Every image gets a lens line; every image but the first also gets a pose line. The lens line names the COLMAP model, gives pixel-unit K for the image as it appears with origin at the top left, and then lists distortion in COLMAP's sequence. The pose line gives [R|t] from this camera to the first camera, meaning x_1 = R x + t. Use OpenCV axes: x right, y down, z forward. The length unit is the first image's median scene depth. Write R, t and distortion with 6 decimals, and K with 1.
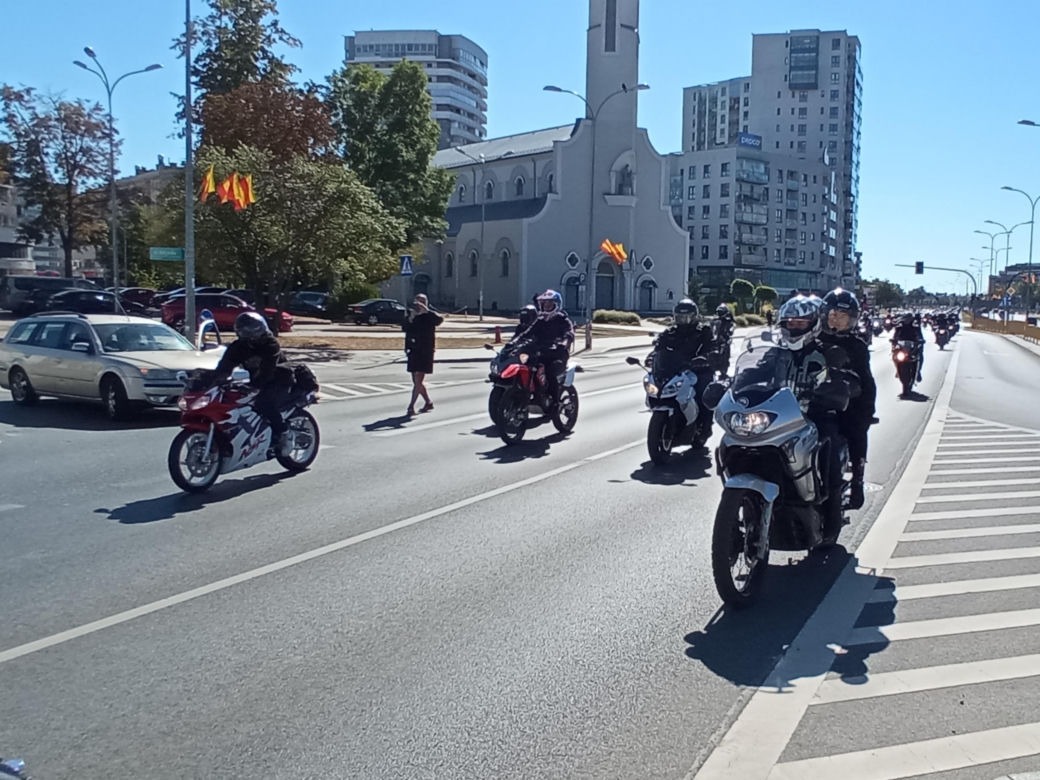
lens RADIAL K [[1255.7, 0, 601.1], [0, 1255.7, 395.6], [0, 0, 1]] dist [-0.090269, 0.000000]
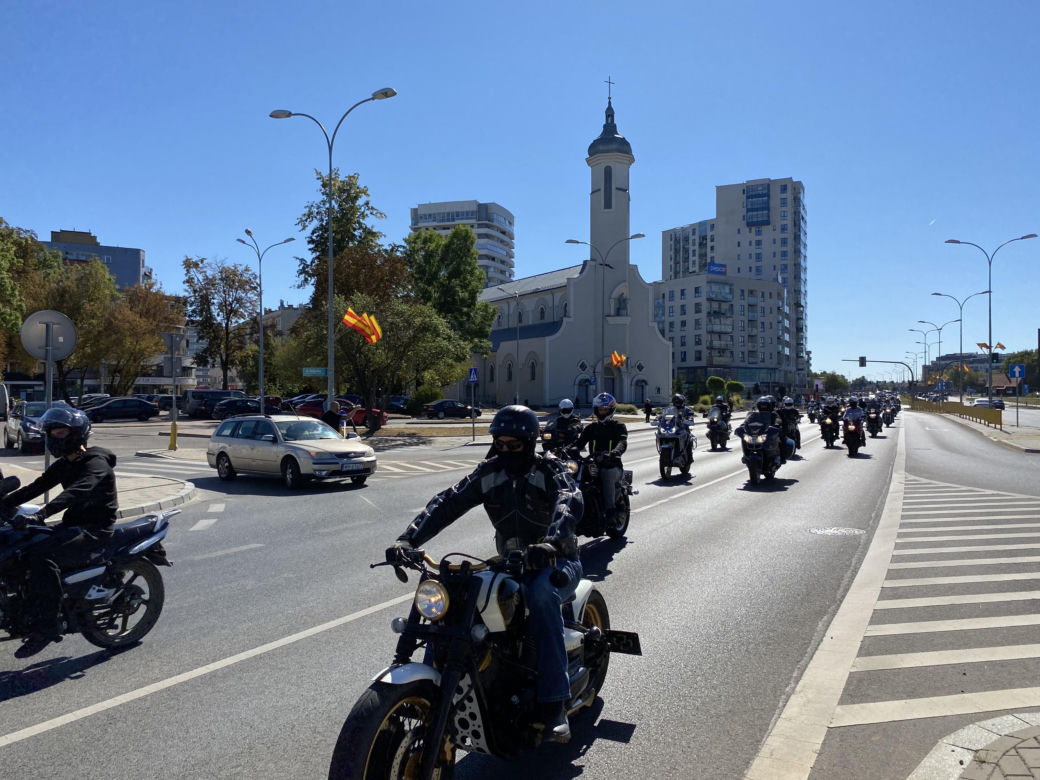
lens RADIAL K [[836.3, 0, 522.6], [0, 836.3, 397.6], [0, 0, 1]] dist [0.044599, -0.064783]
pose [[0.984647, -0.029311, -0.172080, 0.066785], [0.015429, 0.996557, -0.081460, -0.004333], [0.173875, 0.077555, 0.981709, 0.126767]]
